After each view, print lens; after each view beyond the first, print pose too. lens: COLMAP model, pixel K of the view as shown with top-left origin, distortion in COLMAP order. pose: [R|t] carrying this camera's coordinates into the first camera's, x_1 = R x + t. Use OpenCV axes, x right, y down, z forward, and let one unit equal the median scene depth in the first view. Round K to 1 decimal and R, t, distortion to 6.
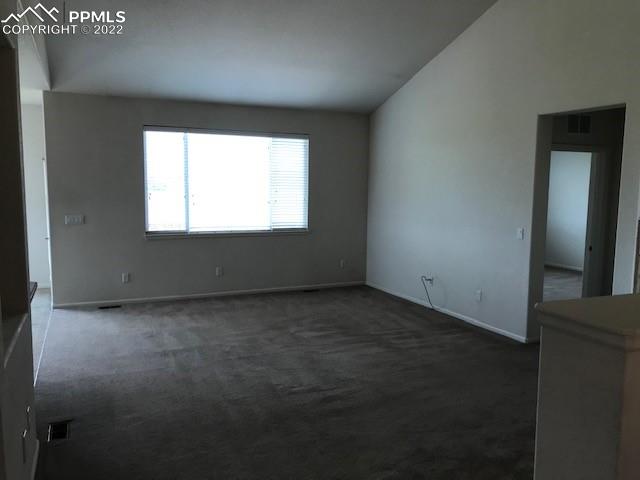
lens RADIAL K [[521.3, 0, 320.3], [0, 521.3, 240.0], [0, 0, 1]] dist [0.024020, -0.039300]
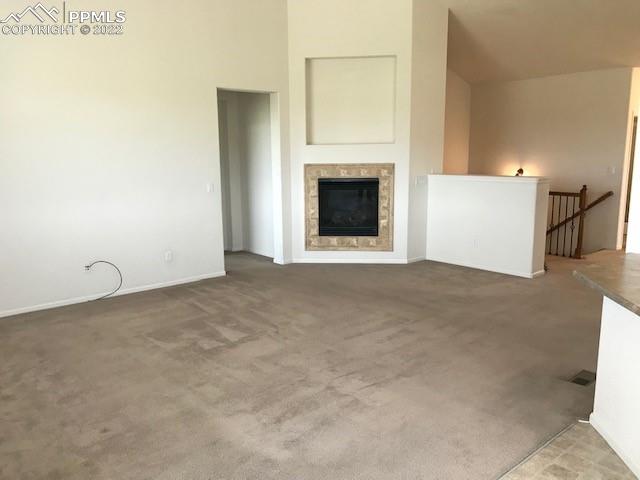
lens RADIAL K [[521.3, 0, 320.1], [0, 521.3, 240.7], [0, 0, 1]] dist [0.024020, -0.039300]
pose [[-0.283827, -0.164976, 0.944577, -0.792660], [0.110501, 0.972898, 0.203125, -0.105608], [-0.952487, 0.162029, -0.257904, 1.054079]]
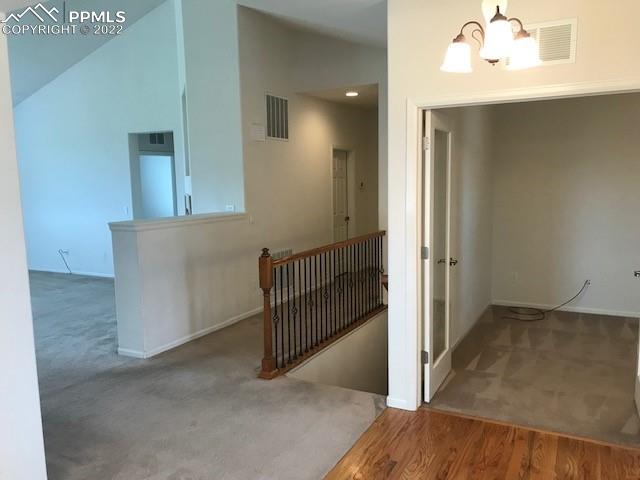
lens RADIAL K [[521.3, 0, 320.0], [0, 521.3, 239.0], [0, 0, 1]] dist [0.024020, -0.039300]
pose [[0.784239, -0.097647, 0.612726, -0.114453], [0.088798, 0.995036, 0.044919, 0.052697], [-0.614071, 0.019181, 0.789018, -0.539029]]
